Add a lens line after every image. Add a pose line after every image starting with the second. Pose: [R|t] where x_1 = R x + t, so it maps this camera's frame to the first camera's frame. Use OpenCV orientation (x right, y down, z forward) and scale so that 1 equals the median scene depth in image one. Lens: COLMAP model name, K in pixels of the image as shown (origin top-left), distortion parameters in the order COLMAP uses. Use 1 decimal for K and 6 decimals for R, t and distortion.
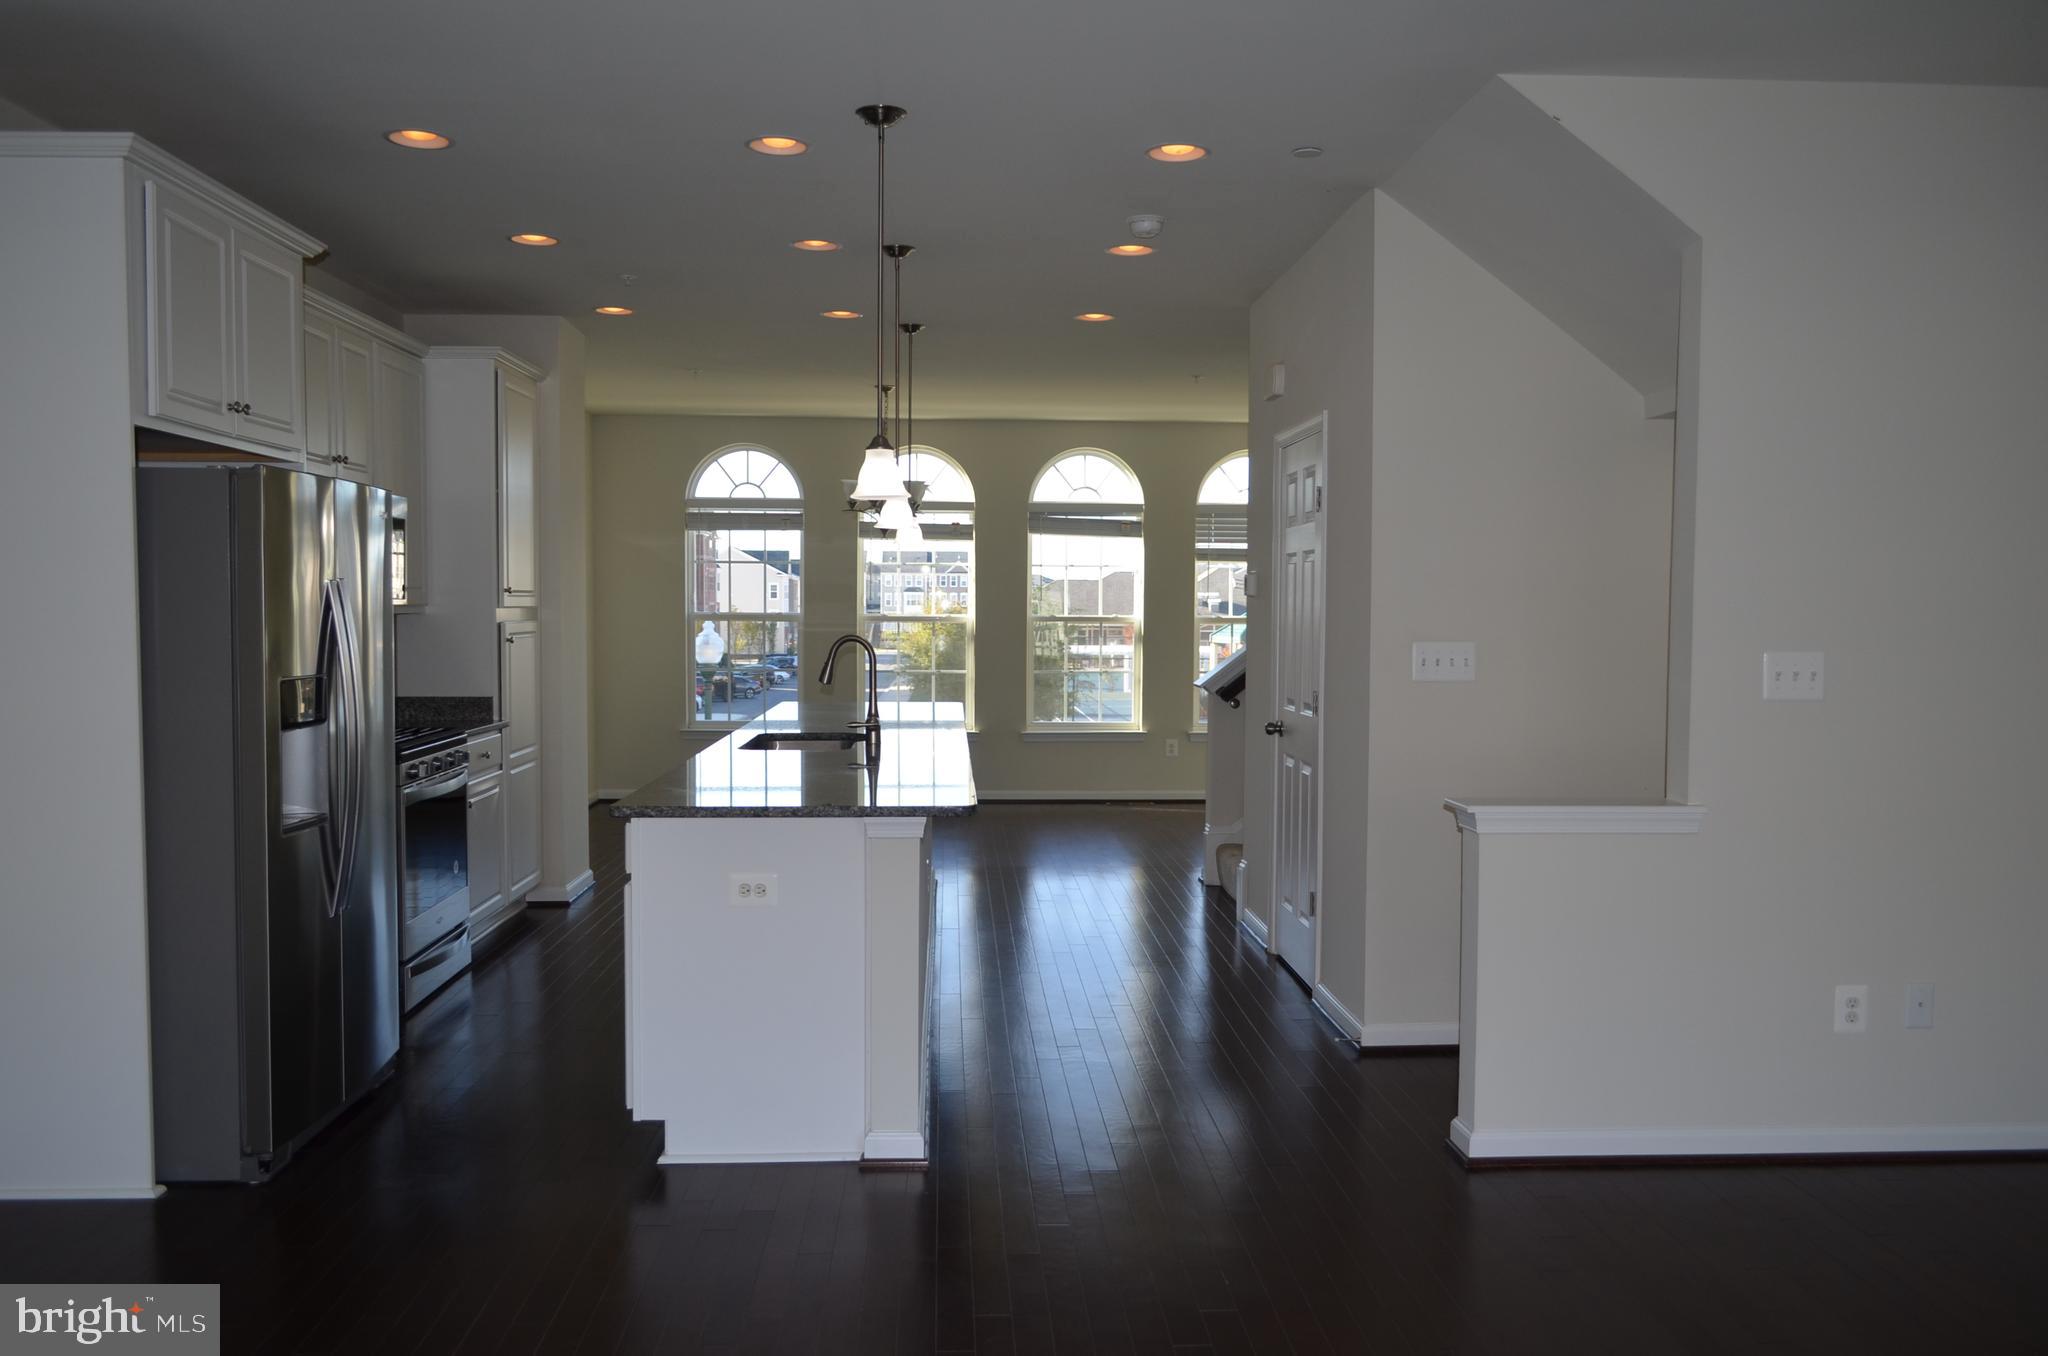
lens RADIAL K [[1569.0, 0, 1012.9], [0, 1569.0, 693.6], [0, 0, 1]] dist [-0.002357, -0.007606]
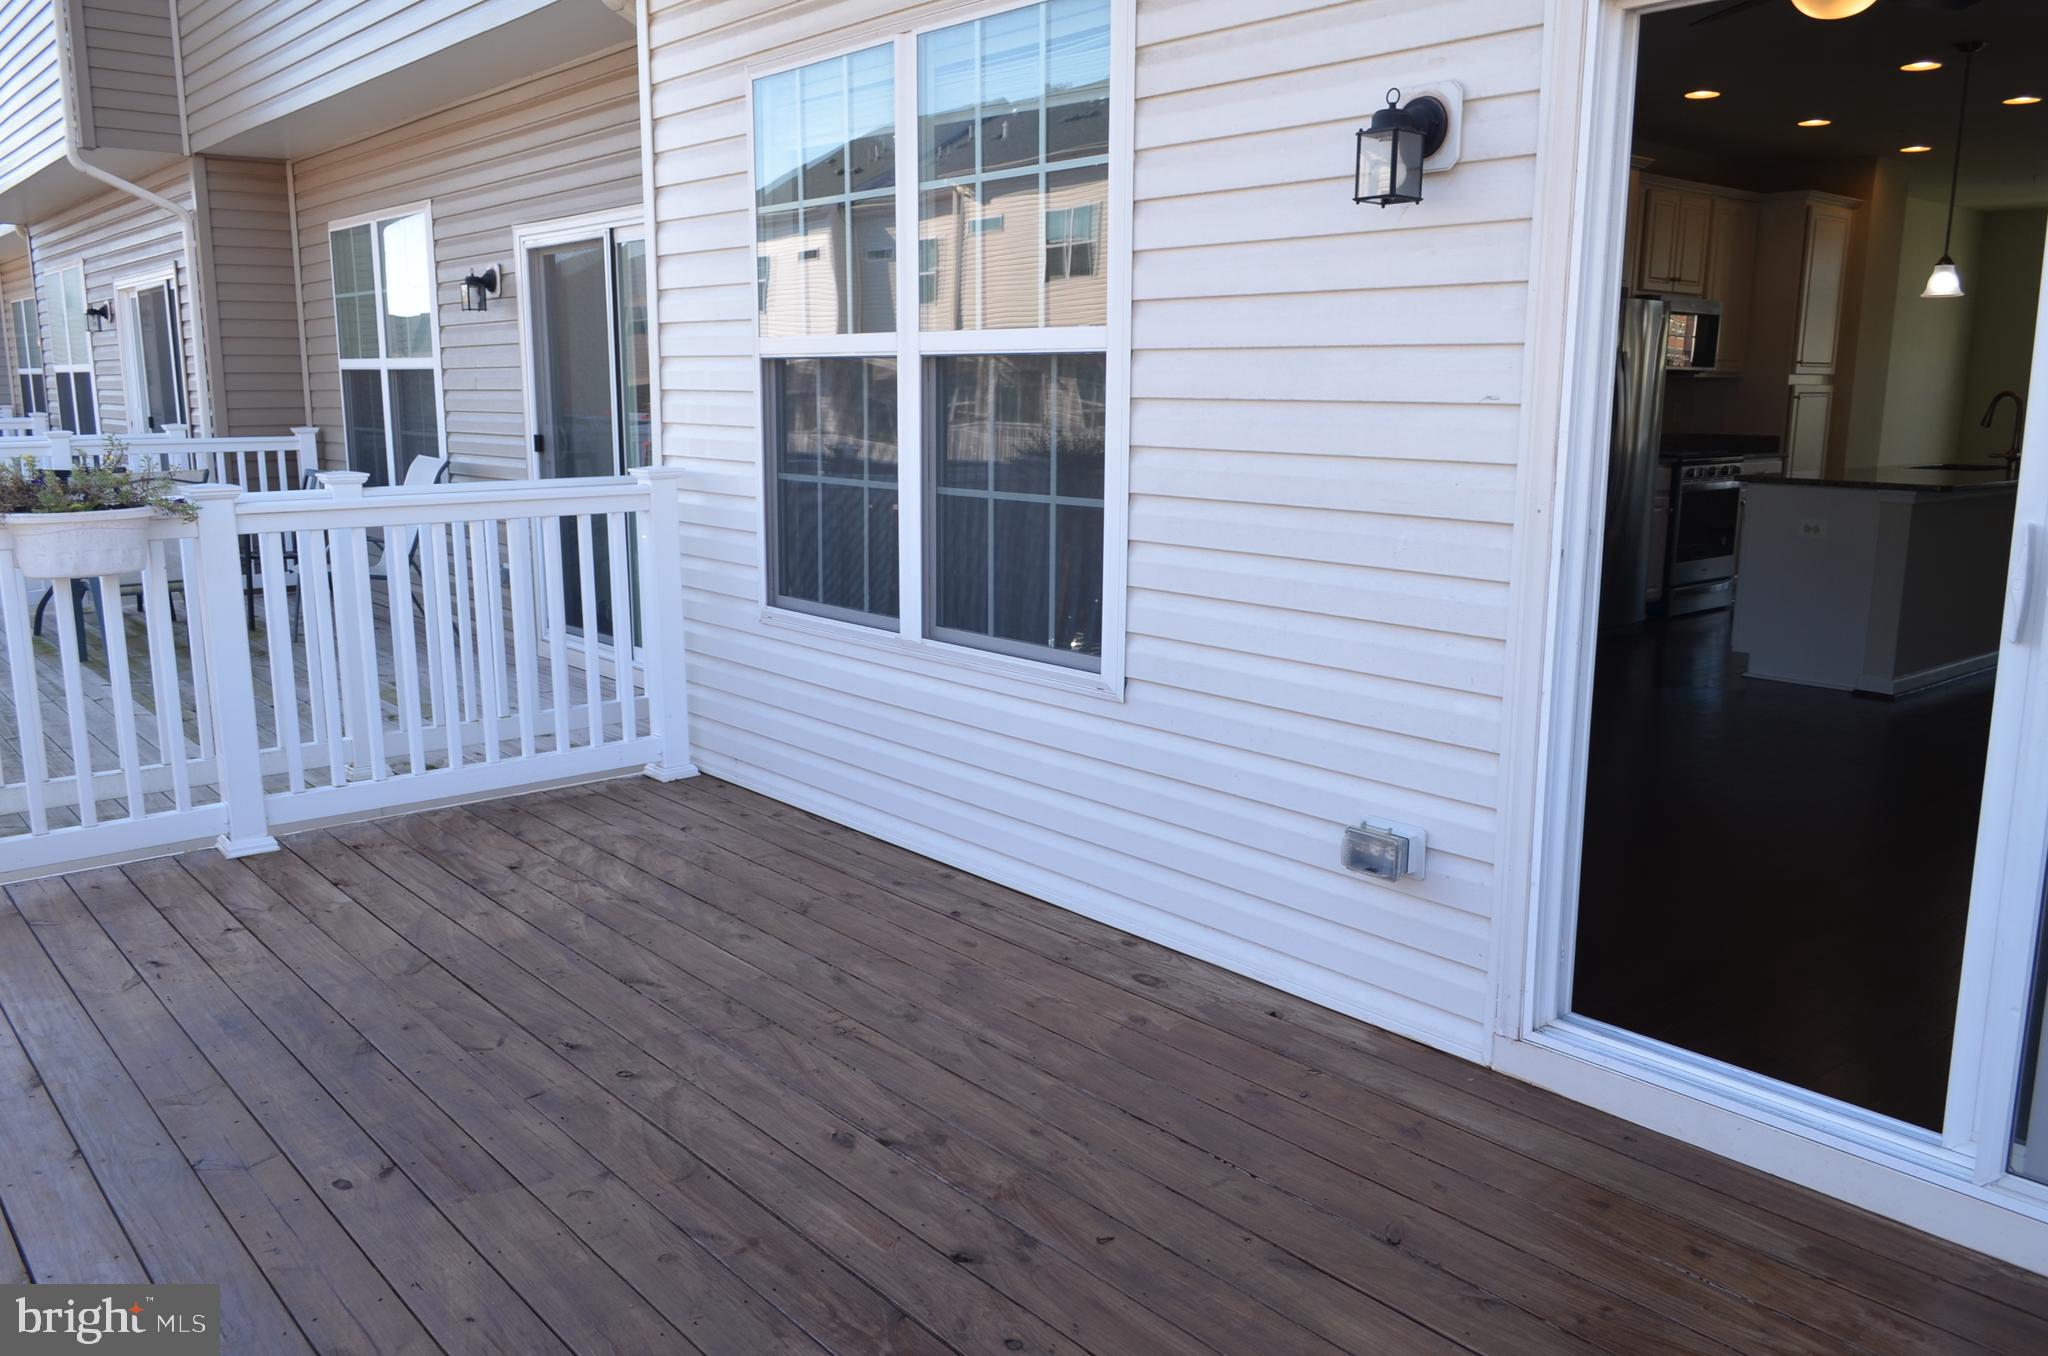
lens RADIAL K [[1569.0, 0, 1012.9], [0, 1569.0, 693.6], [0, 0, 1]] dist [-0.002357, -0.007606]
pose [[0.604840, 0.150467, -0.782002, 0.543331], [-0.044973, 0.986874, 0.155103, 0.058041], [0.795076, -0.058644, 0.603668, -0.615881]]
